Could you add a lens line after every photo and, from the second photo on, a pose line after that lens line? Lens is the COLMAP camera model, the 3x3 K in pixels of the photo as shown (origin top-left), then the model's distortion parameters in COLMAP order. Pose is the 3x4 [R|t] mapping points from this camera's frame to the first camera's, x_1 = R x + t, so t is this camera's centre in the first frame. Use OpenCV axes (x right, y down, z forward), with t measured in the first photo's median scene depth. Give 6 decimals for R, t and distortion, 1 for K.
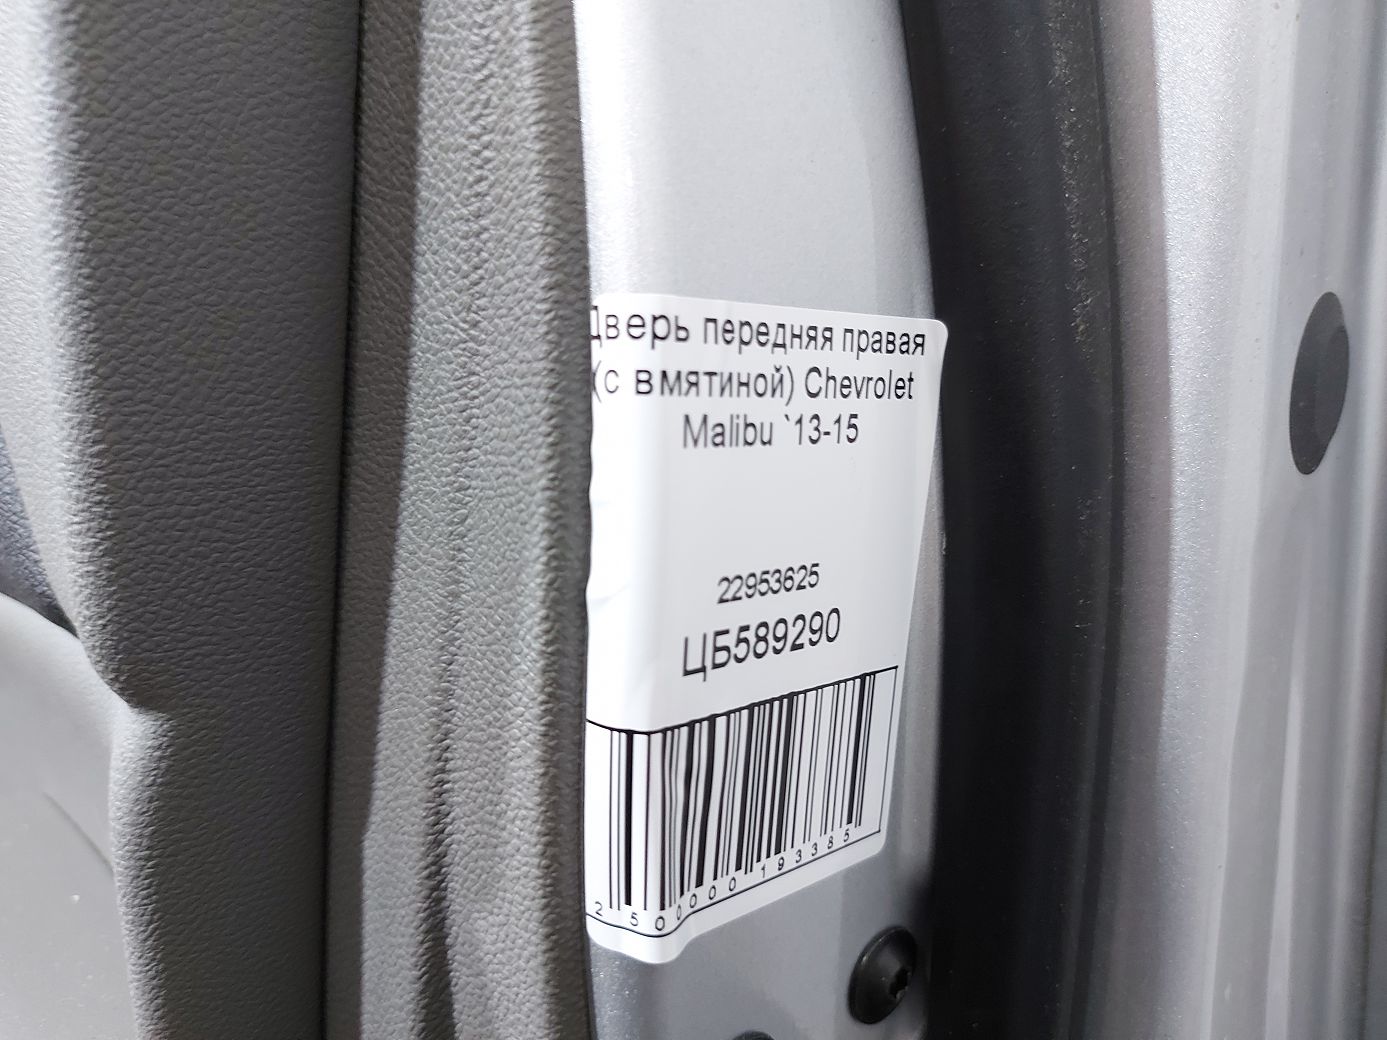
lens RADIAL K [[999.3, 0, 693.1], [0, 999.3, 526.2], [0, 0, 1]] dist [0.019914, -0.036883]
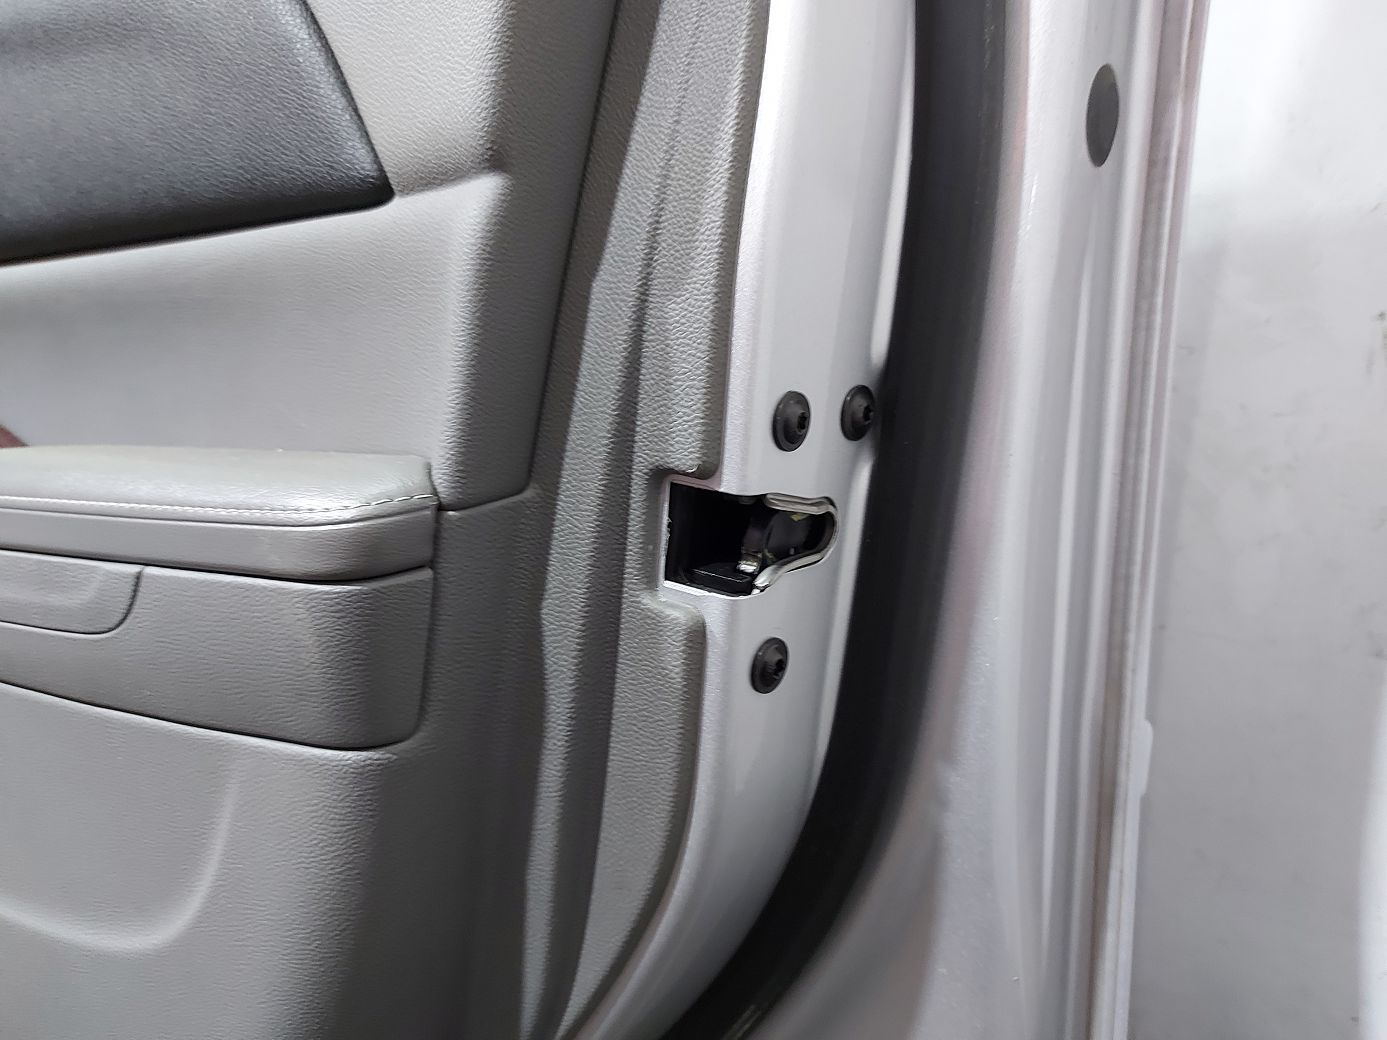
lens RADIAL K [[999.3, 0, 695.2], [0, 999.3, 516.1], [0, 0, 1]] dist [0.019914, -0.036883]
pose [[0.987829, 0.071842, 0.137958, -0.429043], [-0.063268, 0.995841, -0.065563, 0.980534], [-0.142094, 0.056037, 0.988266, -0.903791]]
